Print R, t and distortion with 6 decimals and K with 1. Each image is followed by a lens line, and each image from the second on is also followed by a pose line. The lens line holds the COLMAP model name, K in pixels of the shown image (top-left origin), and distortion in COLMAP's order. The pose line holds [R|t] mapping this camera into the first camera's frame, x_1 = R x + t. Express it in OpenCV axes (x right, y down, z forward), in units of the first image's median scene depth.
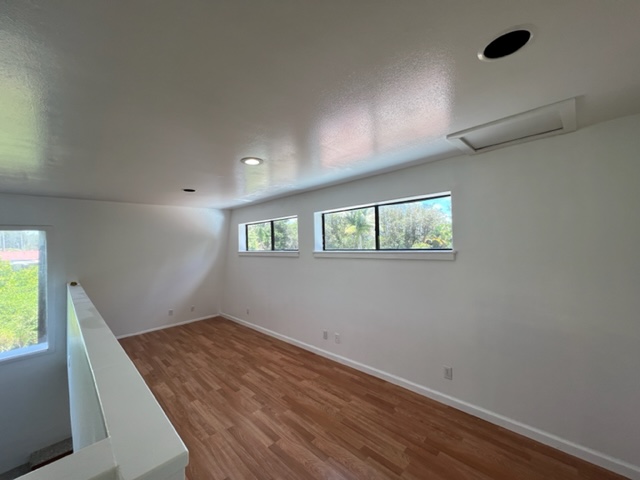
lens RADIAL K [[256.8, 0, 318.8], [0, 256.8, 238.6], [0, 0, 1]] dist [-0.001436, 0.000208]
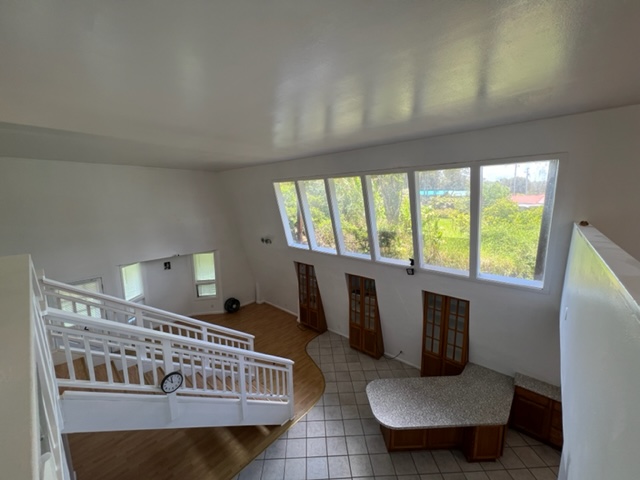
lens RADIAL K [[256.8, 0, 318.8], [0, 256.8, 238.6], [0, 0, 1]] dist [-0.001436, 0.000208]
pose [[0.040656, 0.181365, -0.982575, -0.177953], [0.026055, 0.982861, 0.182496, 0.049146], [0.998833, -0.033021, 0.035234, 0.134432]]
